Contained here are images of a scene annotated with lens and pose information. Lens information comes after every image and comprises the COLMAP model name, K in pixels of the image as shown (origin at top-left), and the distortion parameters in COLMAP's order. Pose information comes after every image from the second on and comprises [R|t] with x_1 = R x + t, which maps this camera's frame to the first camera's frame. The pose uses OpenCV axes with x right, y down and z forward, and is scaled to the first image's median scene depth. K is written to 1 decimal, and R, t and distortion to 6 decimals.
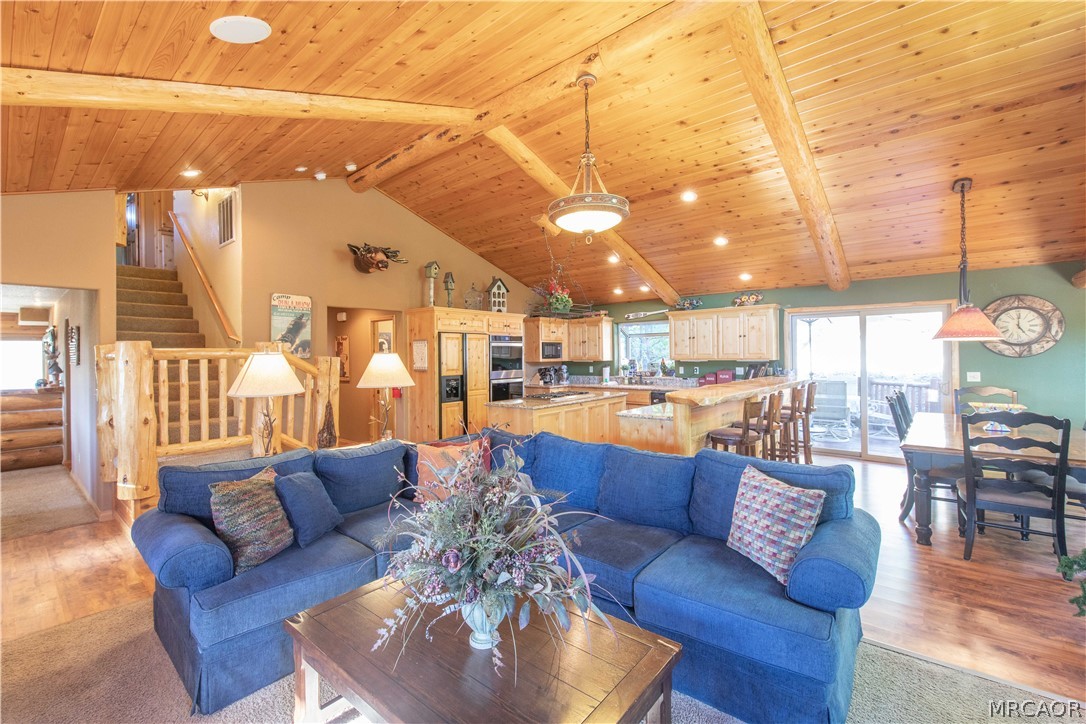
lens RADIAL K [[463.0, 0, 535.8], [0, 463.0, 355.7], [0, 0, 1]] dist [0.002779, -0.000771]
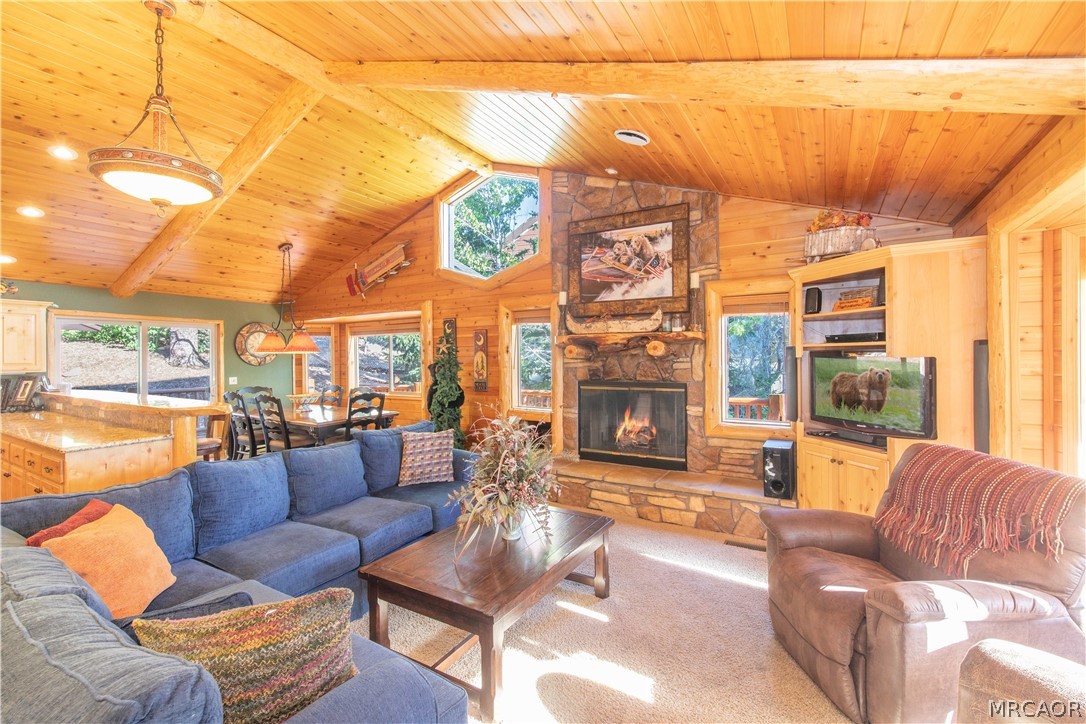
lens RADIAL K [[463.0, 0, 544.3], [0, 463.0, 355.4], [0, 0, 1]] dist [0.002779, -0.000771]
pose [[-0.163589, 0.017628, 0.986371, -0.392981], [0.011707, 0.999805, -0.015926, 0.003800], [-0.986459, 0.008942, -0.163763, 0.264038]]
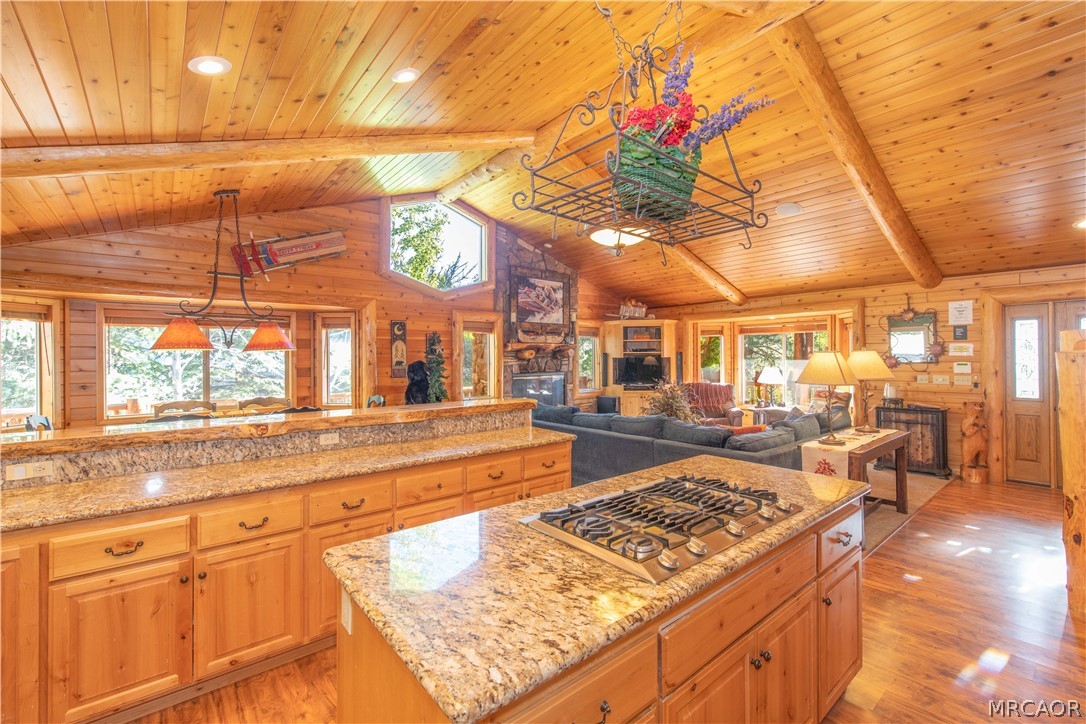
lens RADIAL K [[463.0, 0, 542.3], [0, 463.0, 359.2], [0, 0, 1]] dist [0.002779, -0.000771]
pose [[-0.985448, 0.022037, 0.168543, 0.061304], [0.022873, 0.999734, 0.003020, -0.002940], [-0.168431, 0.006831, -0.985690, 1.122077]]
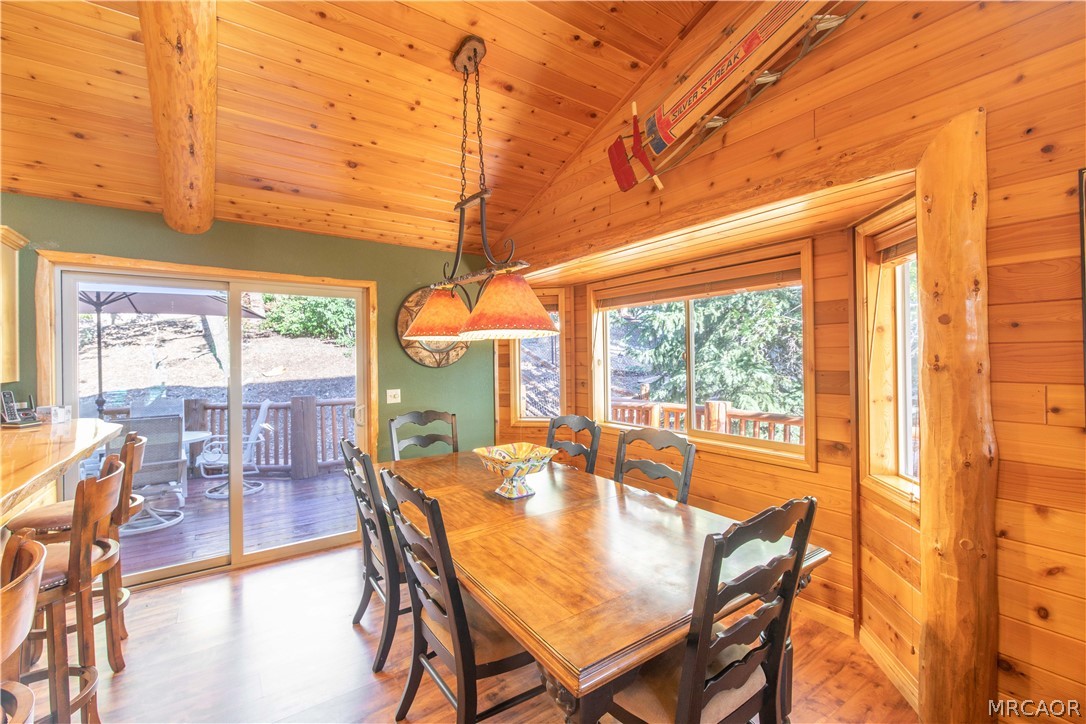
lens RADIAL K [[463.0, 0, 545.7], [0, 463.0, 356.8], [0, 0, 1]] dist [0.002779, -0.000771]
pose [[0.238301, 0.008591, 0.971153, 0.250291], [0.008401, 0.999905, -0.010907, -0.003455], [-0.971155, 0.010758, 0.238206, 0.474779]]
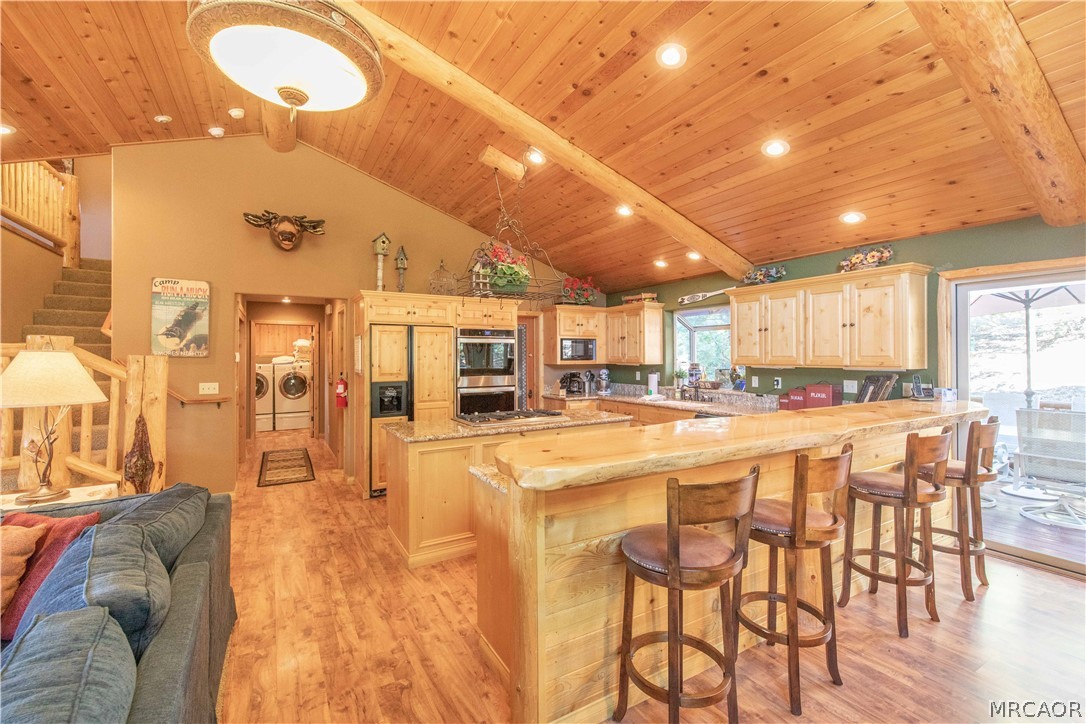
lens RADIAL K [[463.0, 0, 540.0], [0, 463.0, 355.6], [0, 0, 1]] dist [0.002779, -0.000771]
pose [[0.944132, 0.009544, -0.329431, 0.271230], [-0.009131, 0.999954, 0.002802, -0.003558], [0.329442, 0.000363, 0.944176, 0.338549]]
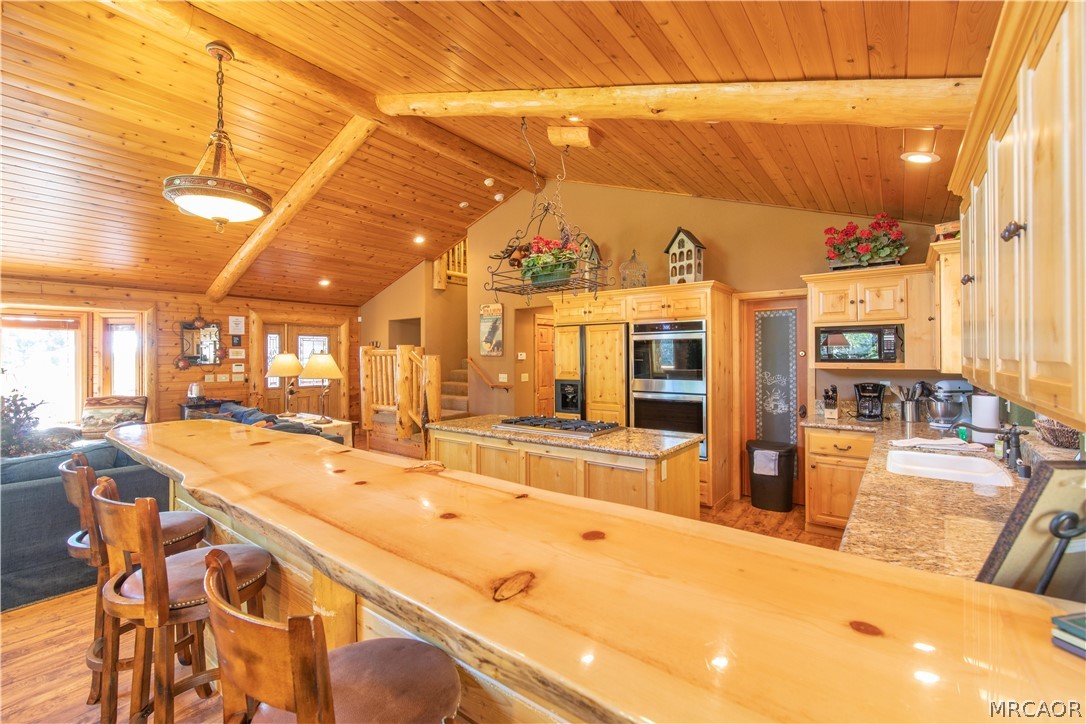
lens RADIAL K [[463.0, 0, 539.3], [0, 463.0, 357.1], [0, 0, 1]] dist [0.002779, -0.000771]
pose [[0.056155, 0.016007, -0.998294, 0.555312], [0.002597, 0.999866, 0.016179, -0.008252], [0.998419, -0.003501, 0.056106, 0.828444]]
